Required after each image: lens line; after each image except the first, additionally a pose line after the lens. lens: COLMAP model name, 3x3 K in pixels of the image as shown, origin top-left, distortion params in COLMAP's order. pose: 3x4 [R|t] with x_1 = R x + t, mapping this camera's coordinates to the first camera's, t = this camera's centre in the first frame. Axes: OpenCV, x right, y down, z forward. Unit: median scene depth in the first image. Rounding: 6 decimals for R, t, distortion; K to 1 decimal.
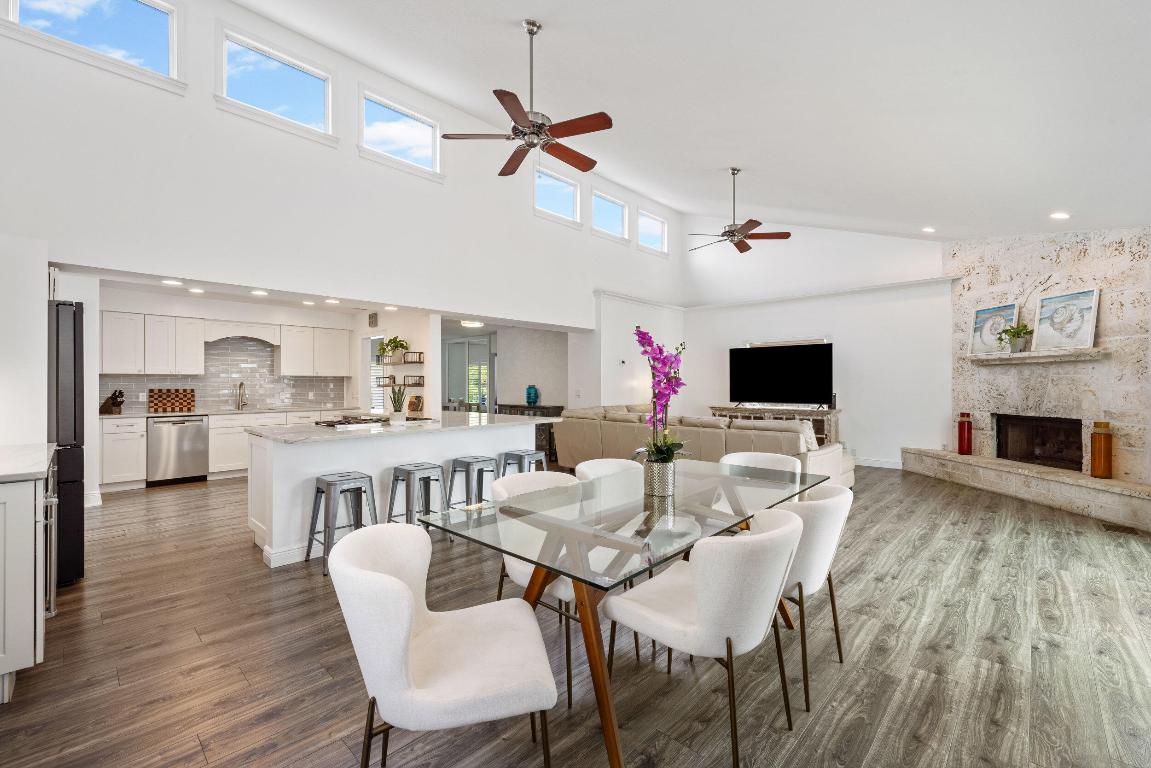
lens RADIAL K [[482.4, 0, 578.8], [0, 482.4, 386.6], [0, 0, 1]] dist [0.001362, 0.000628]
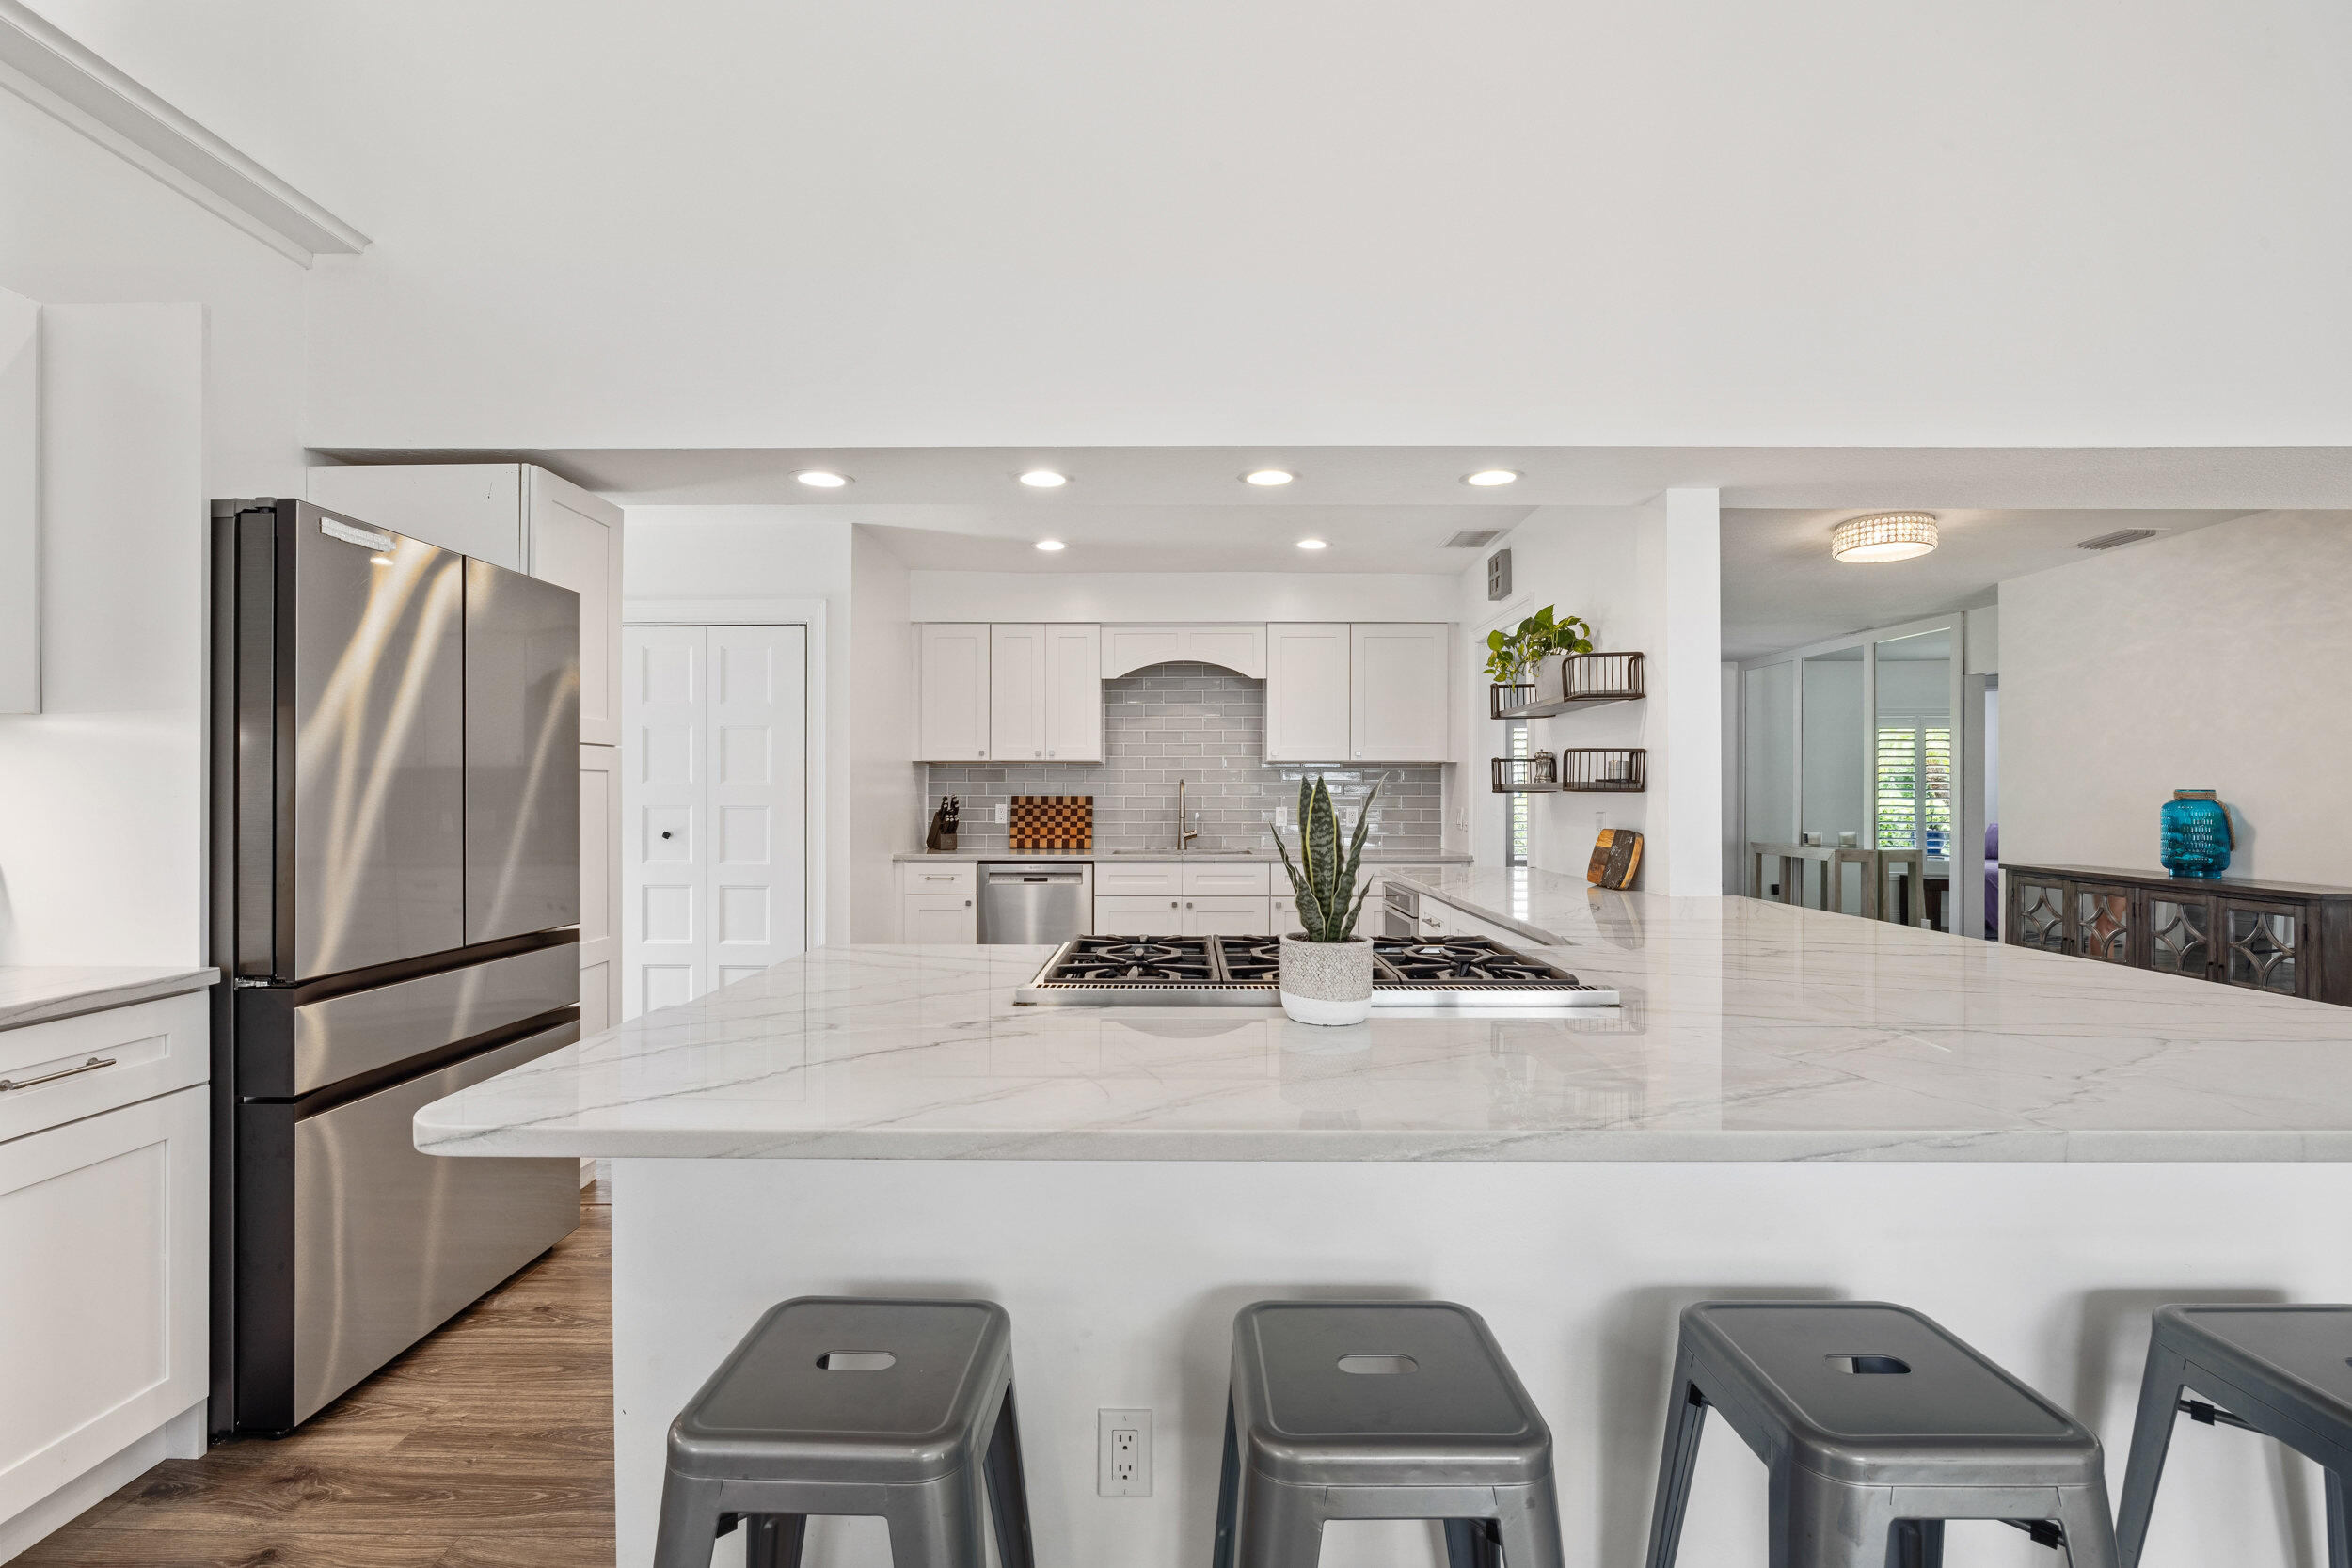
lens RADIAL K [[1047.7, 0, 1163.6], [0, 1047.7, 787.0], [0, 0, 1]] dist [-0.011365, 0.000101]
pose [[0.674815, -0.000203, -0.737987, -0.095914], [-0.005862, 0.999967, -0.005635, 0.001925], [0.737963, 0.008129, 0.674792, 0.462345]]
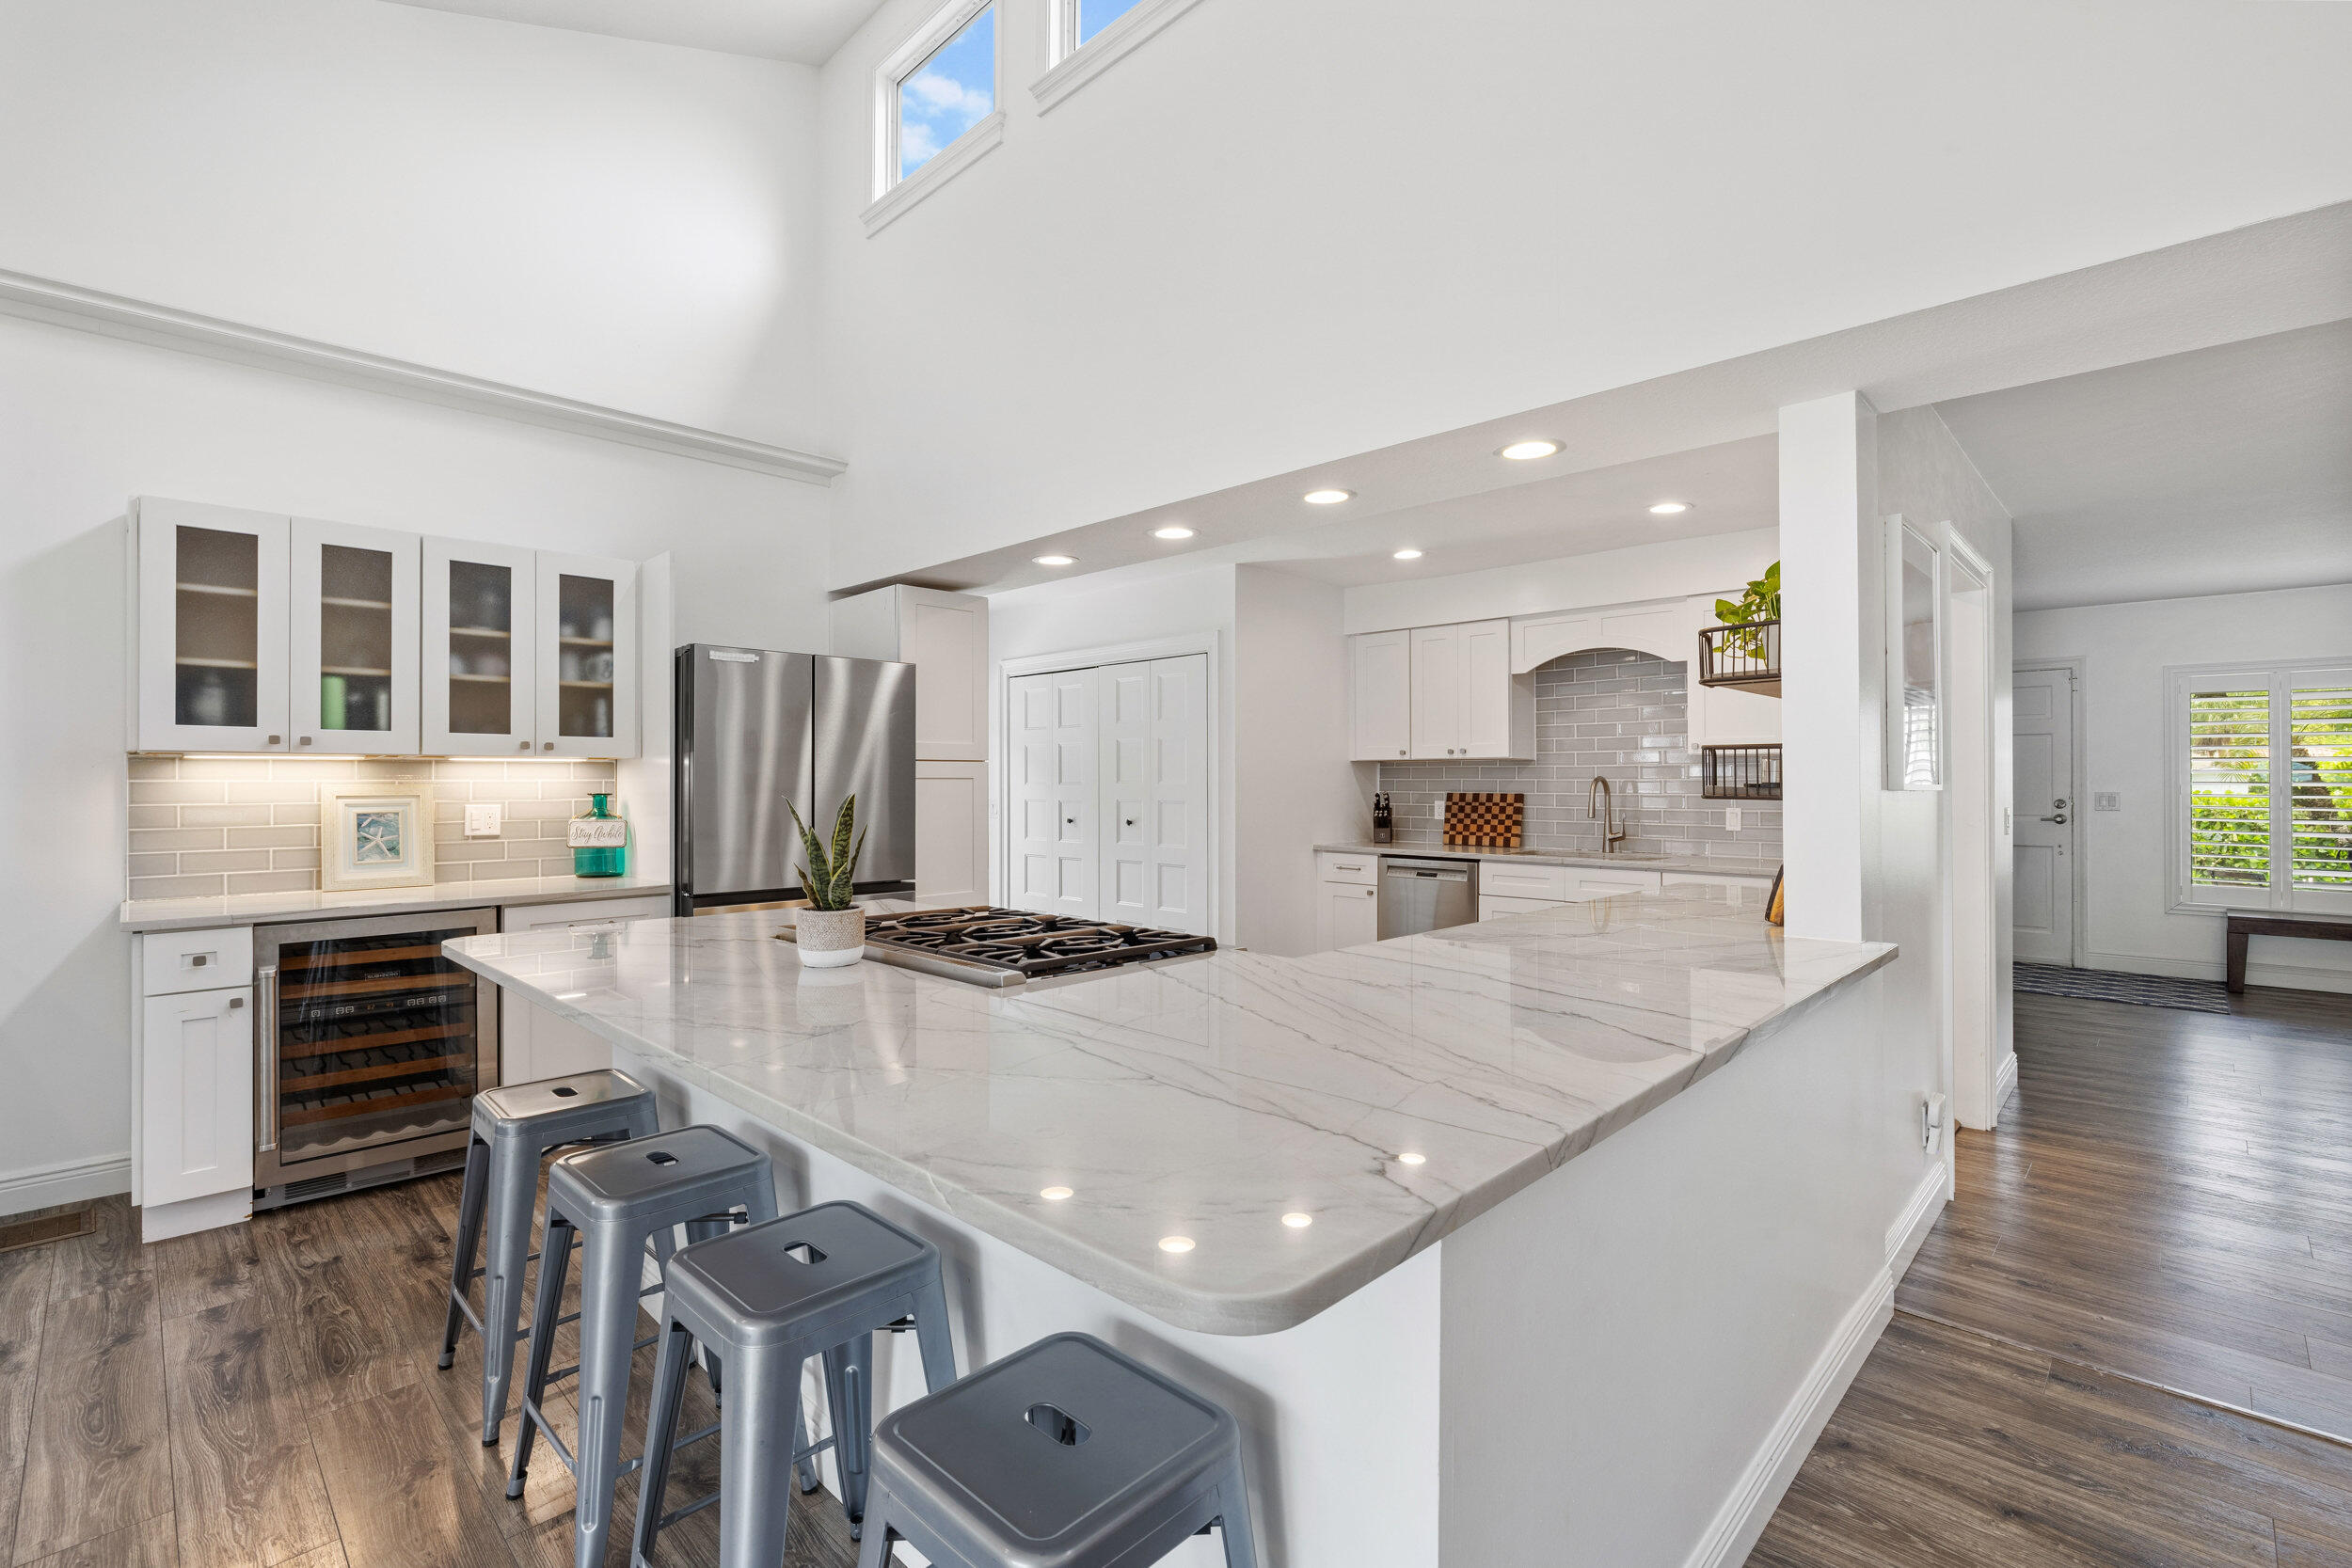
lens RADIAL K [[1047.7, 0, 1163.6], [0, 1047.7, 787.0], [0, 0, 1]] dist [-0.011365, 0.000101]
pose [[-0.026007, 0.009016, -0.999621, 0.093879], [-0.002092, 0.999957, 0.009074, -0.008409], [0.999660, 0.002327, -0.025987, 0.763015]]
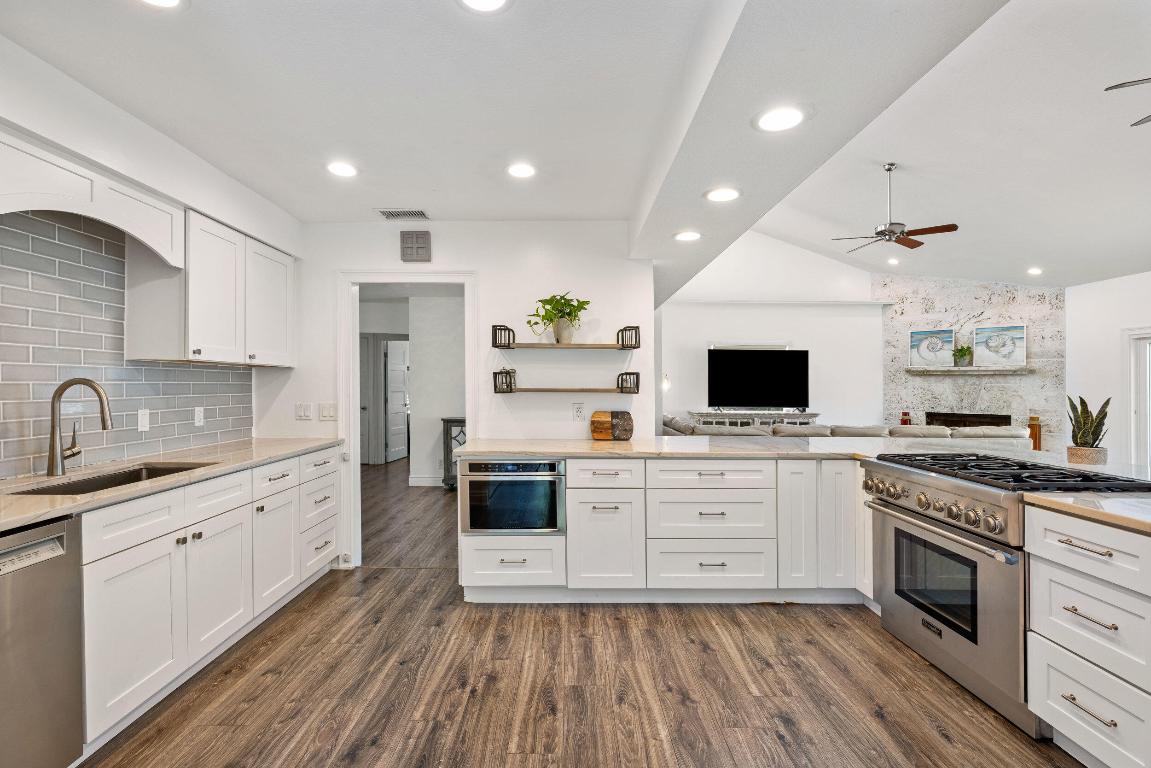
lens RADIAL K [[512.8, 0, 569.4], [0, 512.8, 385.5], [0, 0, 1]] dist [-0.011365, 0.000101]
pose [[0.727865, 0.007107, 0.685683, -0.754399], [-0.005820, 0.999974, -0.004186, -0.005239], [-0.685695, -0.000944, 0.727888, 0.640652]]
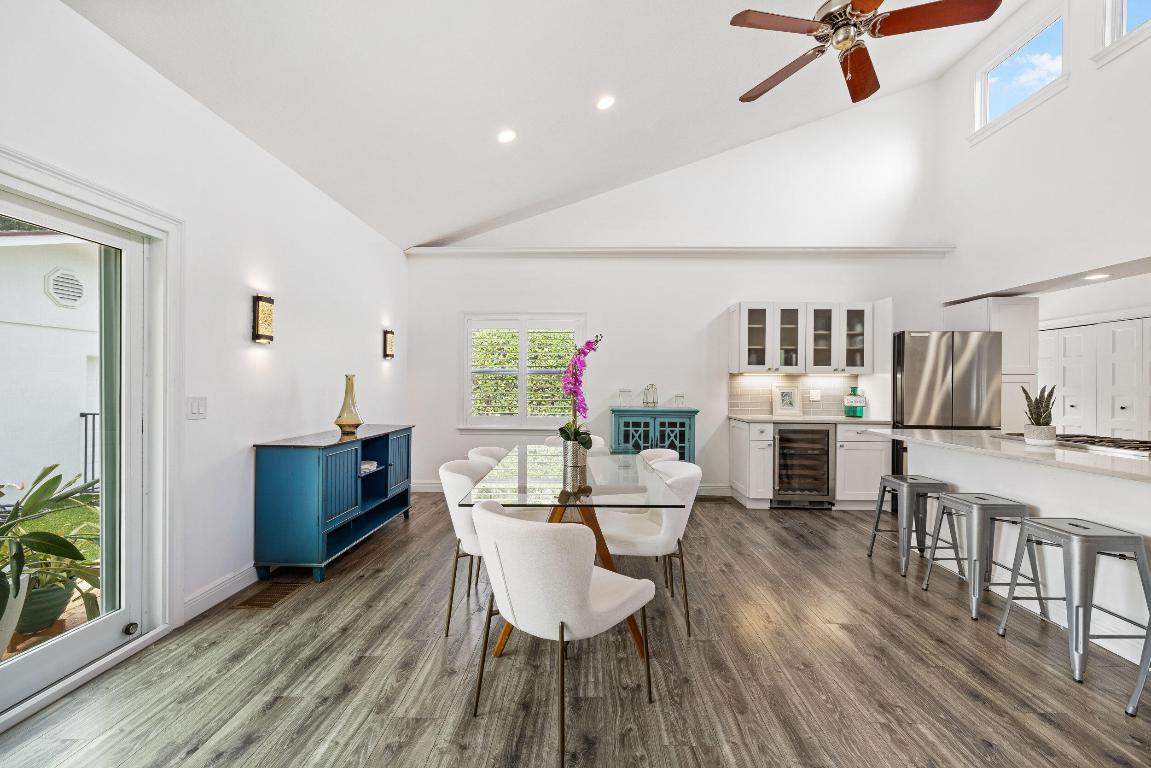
lens RADIAL K [[482.4, 0, 578.8], [0, 482.4, 386.6], [0, 0, 1]] dist [0.001362, 0.000628]
pose [[-0.739605, -0.000200, -0.673041, 0.364919], [-0.009184, 0.999910, 0.009796, -0.002131], [0.672979, 0.013426, -0.739540, 0.690594]]
